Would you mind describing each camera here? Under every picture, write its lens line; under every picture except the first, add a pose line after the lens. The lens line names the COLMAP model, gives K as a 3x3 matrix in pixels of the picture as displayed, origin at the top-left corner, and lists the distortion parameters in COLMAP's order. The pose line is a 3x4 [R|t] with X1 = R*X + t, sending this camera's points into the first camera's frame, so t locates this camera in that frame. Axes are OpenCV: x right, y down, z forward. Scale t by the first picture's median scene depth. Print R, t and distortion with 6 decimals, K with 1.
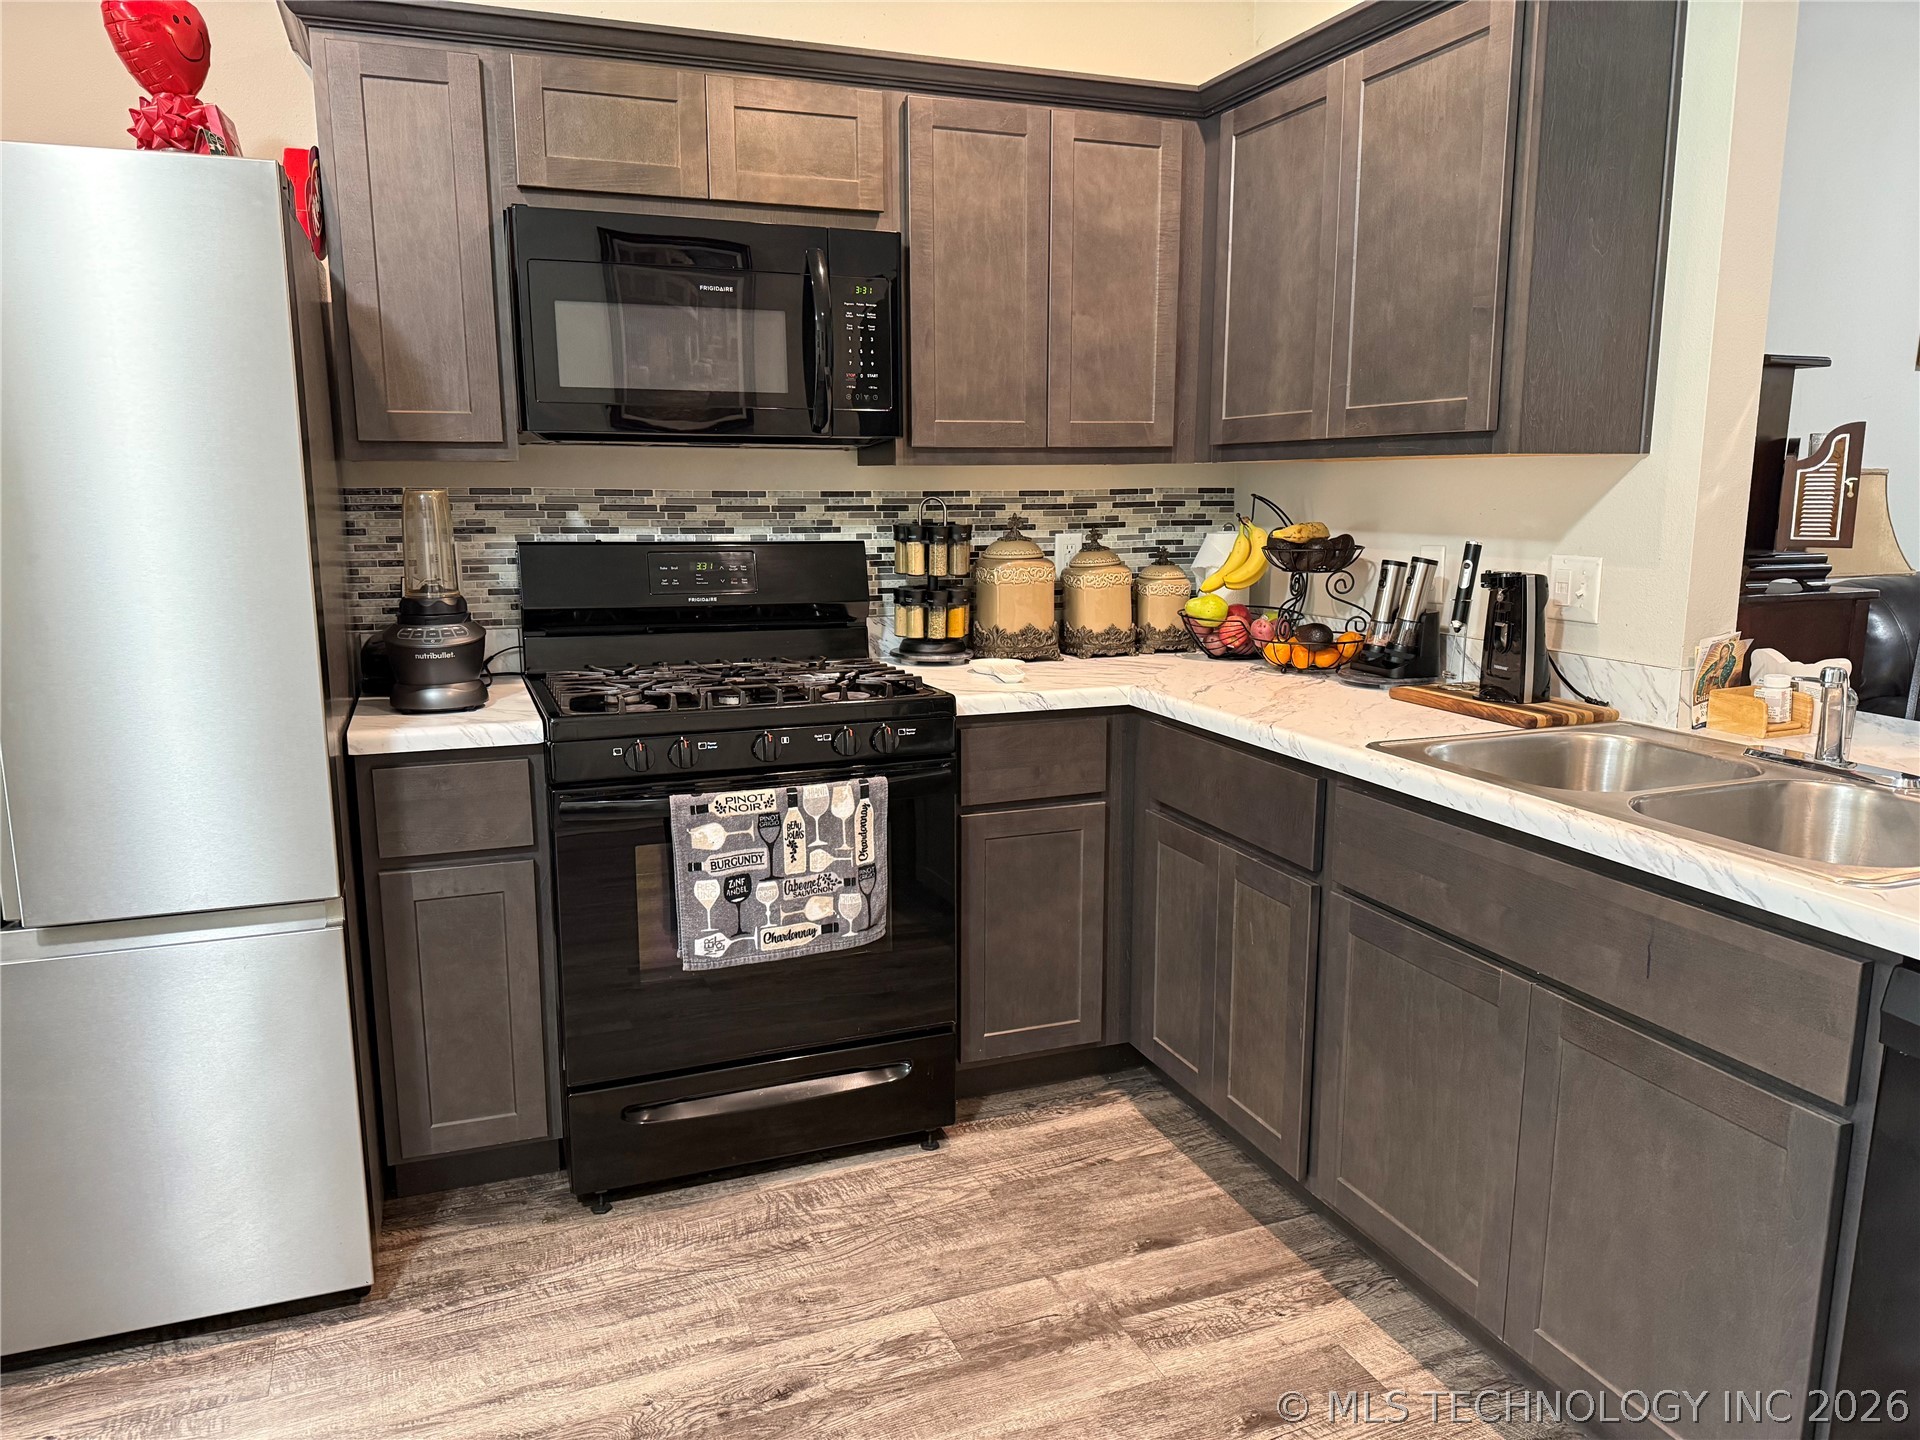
lens RADIAL K [[1345.0, 0, 951.4], [0, 1345.0, 735.3], [0, 0, 1]] dist [0.074337, -0.075597]
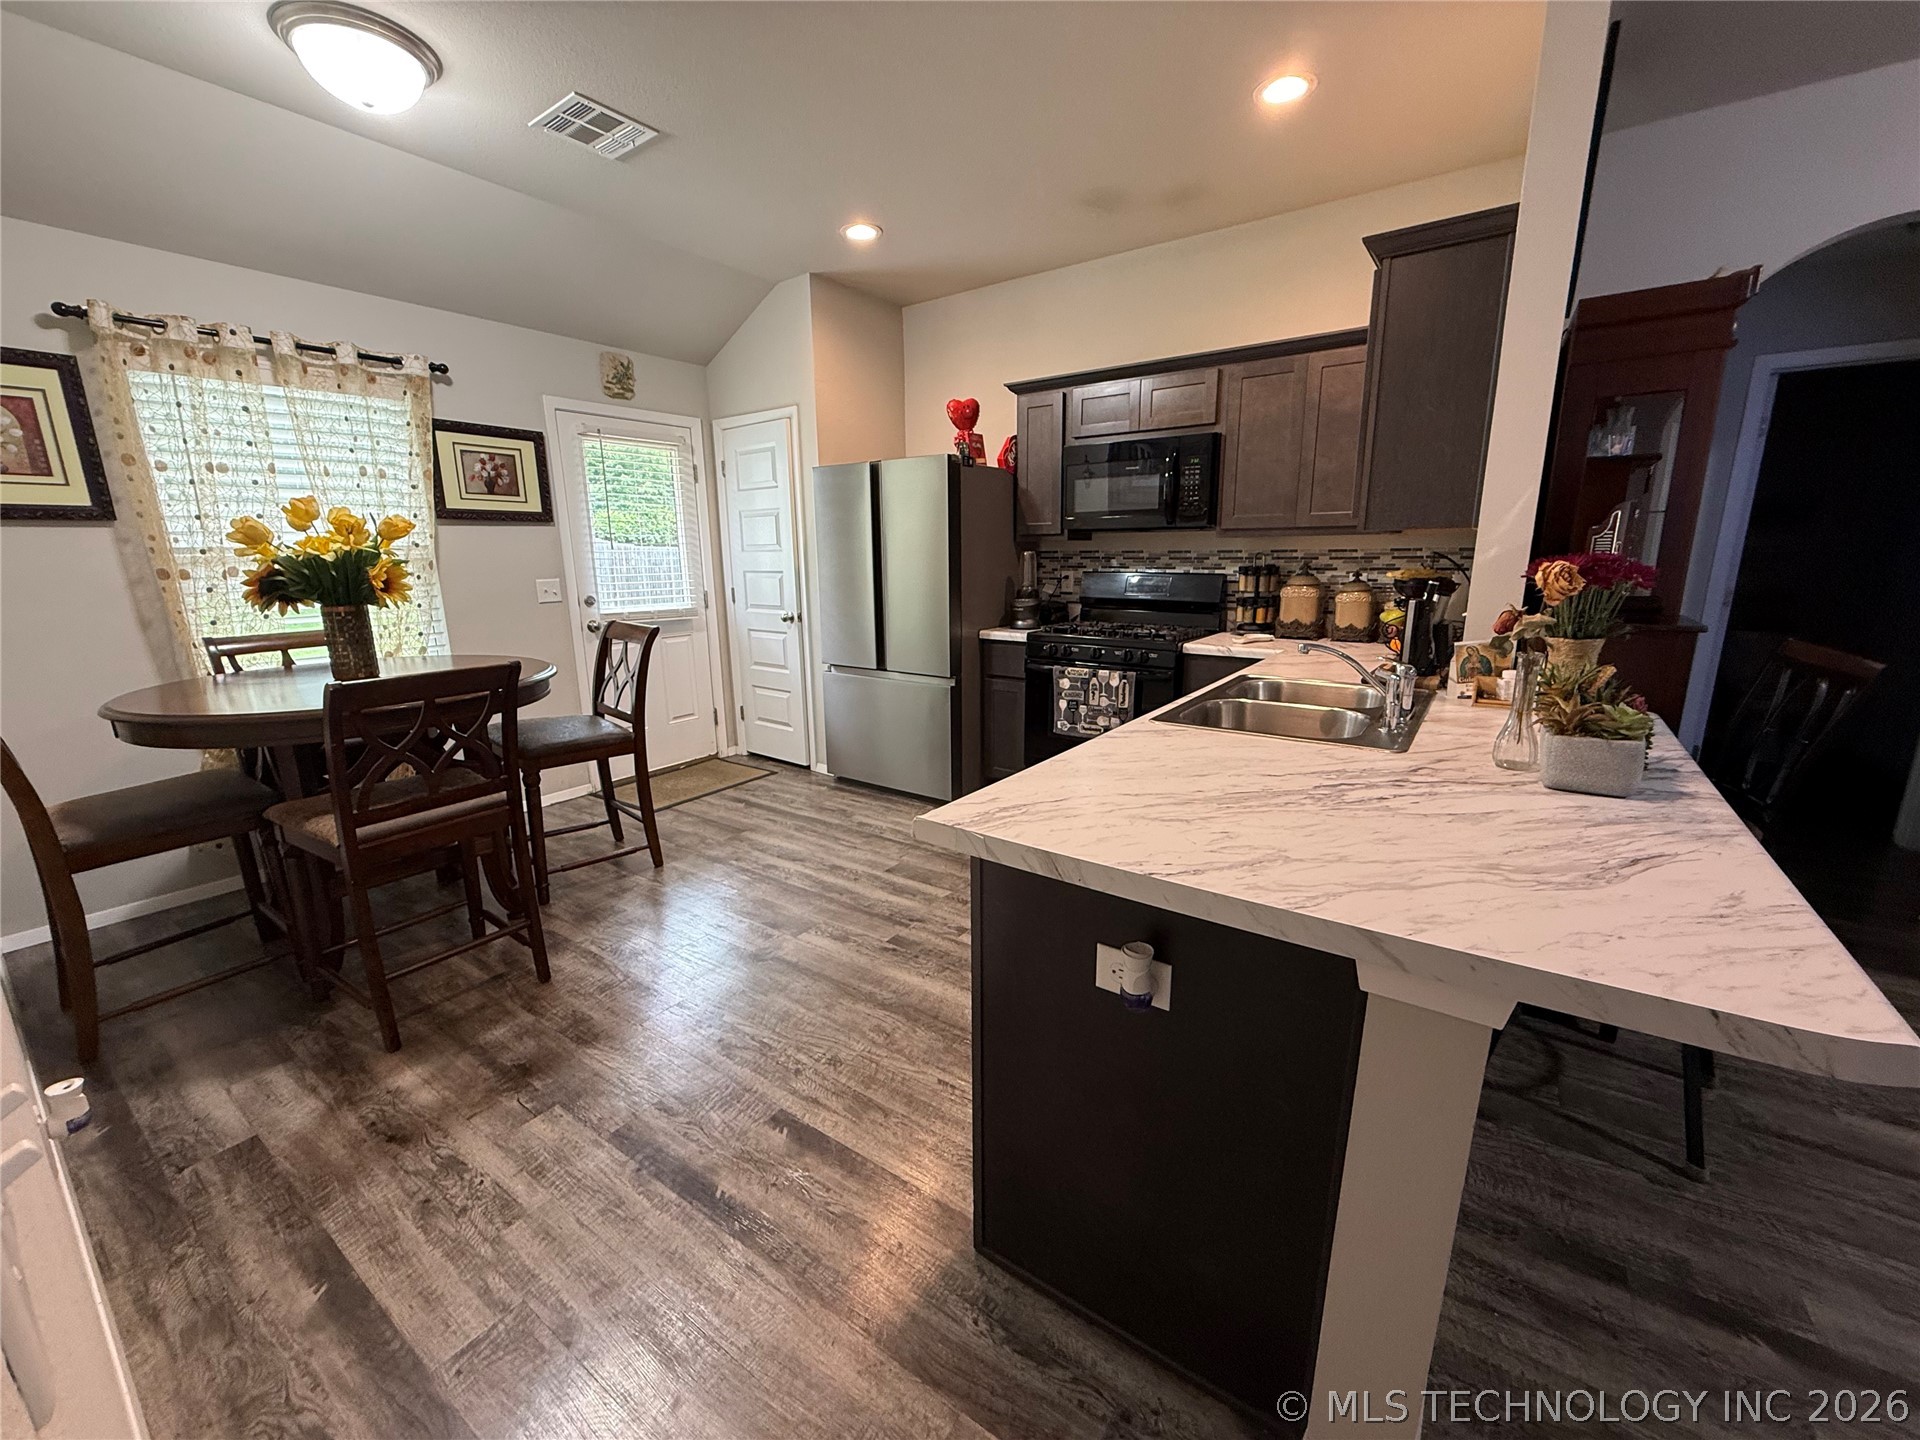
lens RADIAL K [[758.1, 0, 962.1], [0, 758.1, 722.7], [0, 0, 1]] dist [-0.000253, -0.000855]
pose [[0.553893, 0.183511, -0.812112, 0.899804], [-0.145121, 0.981755, 0.122867, -0.002140], [0.819843, 0.049800, 0.570418, -0.006175]]
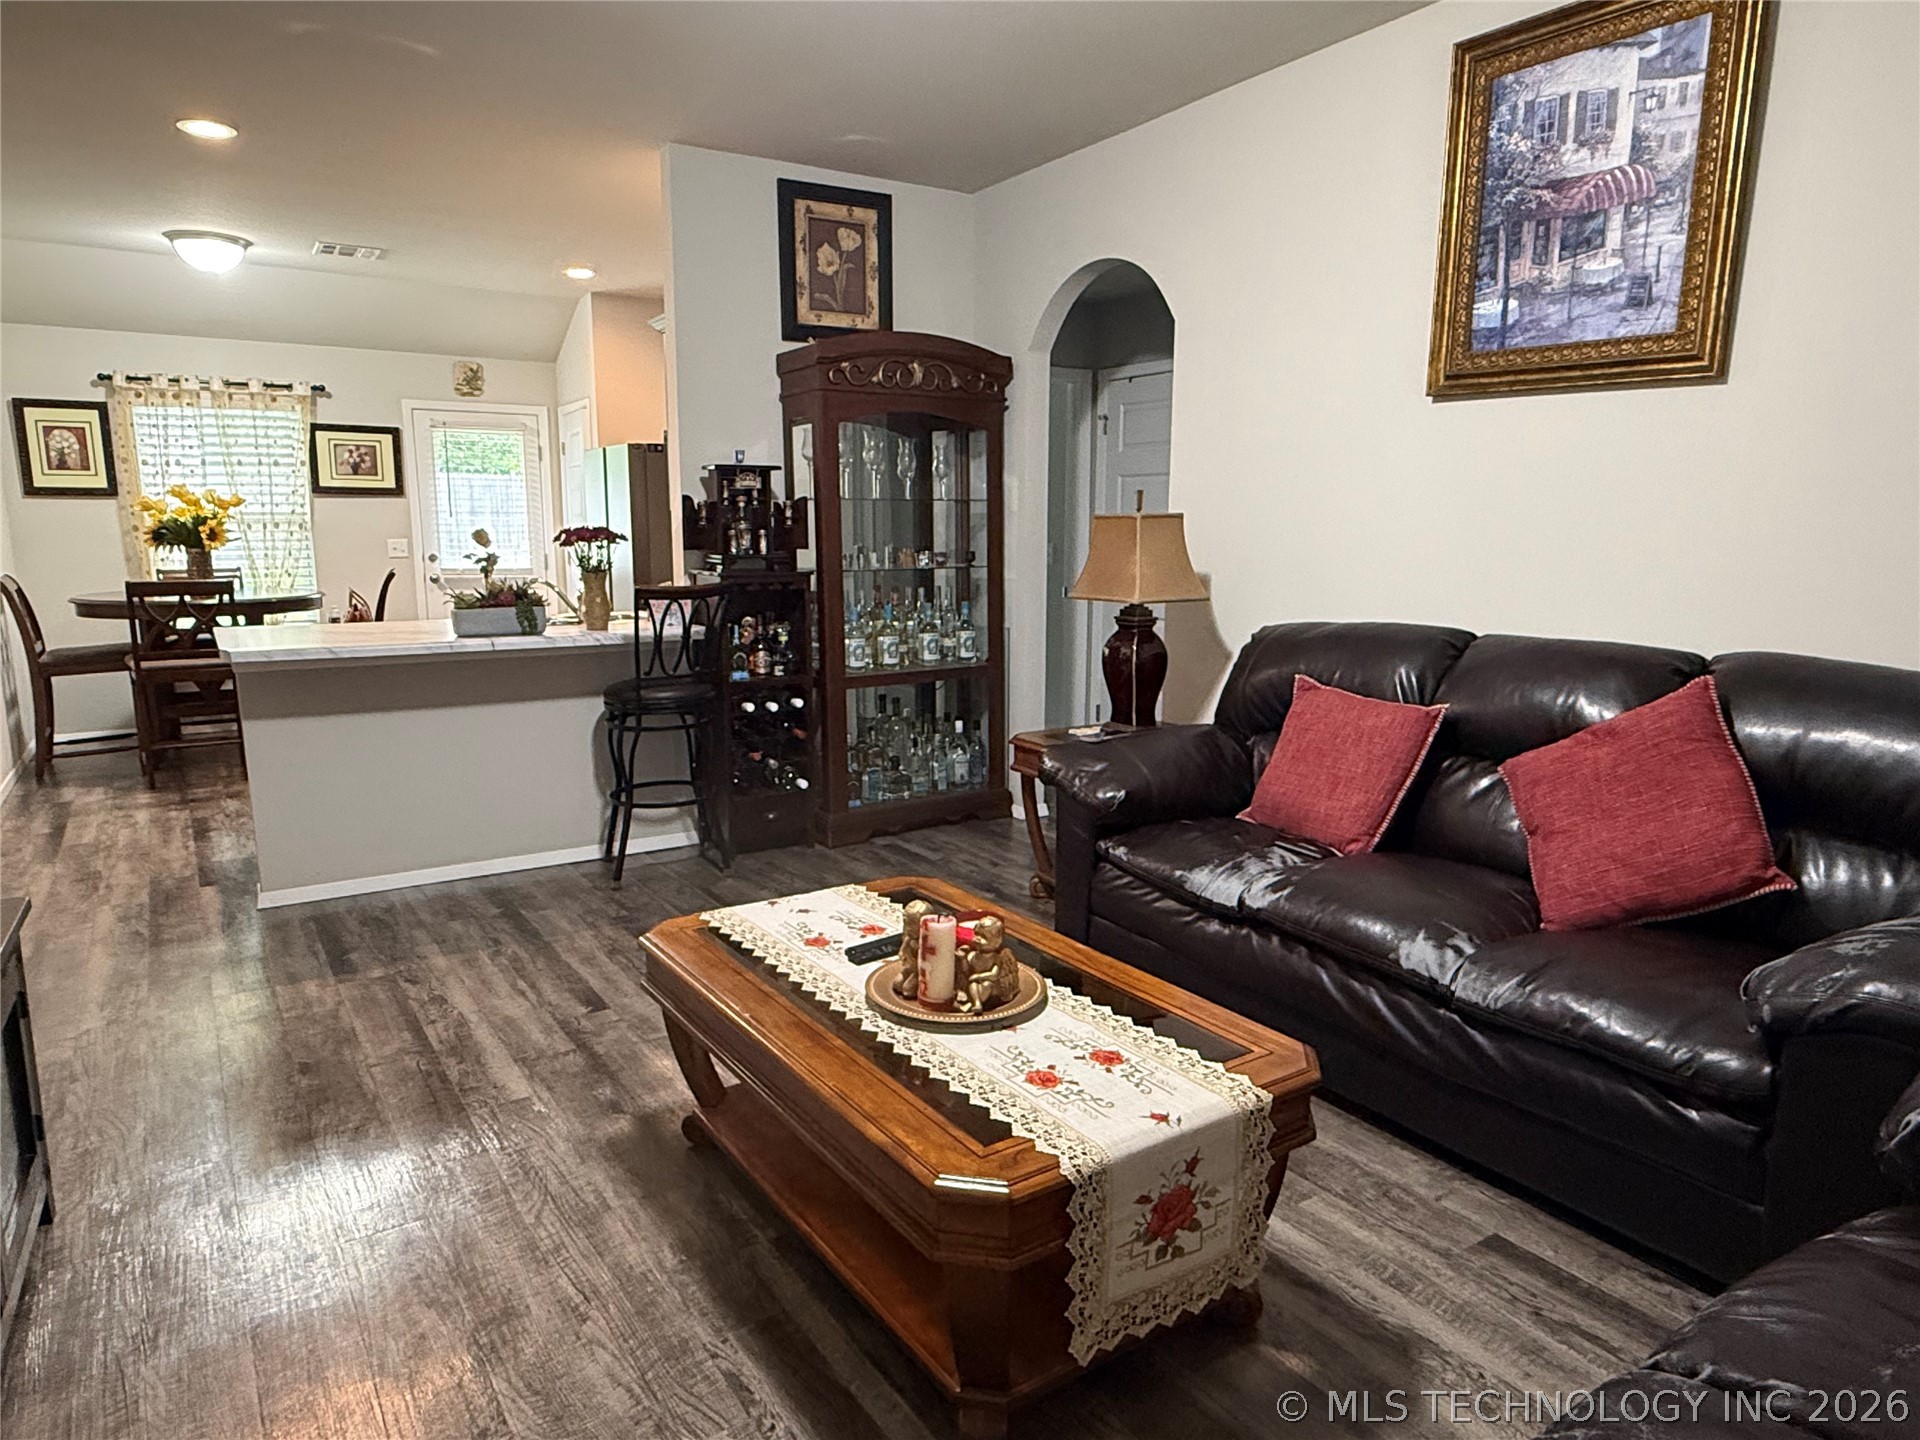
lens RADIAL K [[1174.9, 0, 950.7], [0, 1174.9, 725.1], [0, 0, 1]] dist [-0.001885, 0.001868]
pose [[0.206960, 0.169160, -0.963614, 2.491334], [-0.183739, 0.974134, 0.131544, -0.177655], [0.960941, 0.149829, 0.232688, 0.939556]]
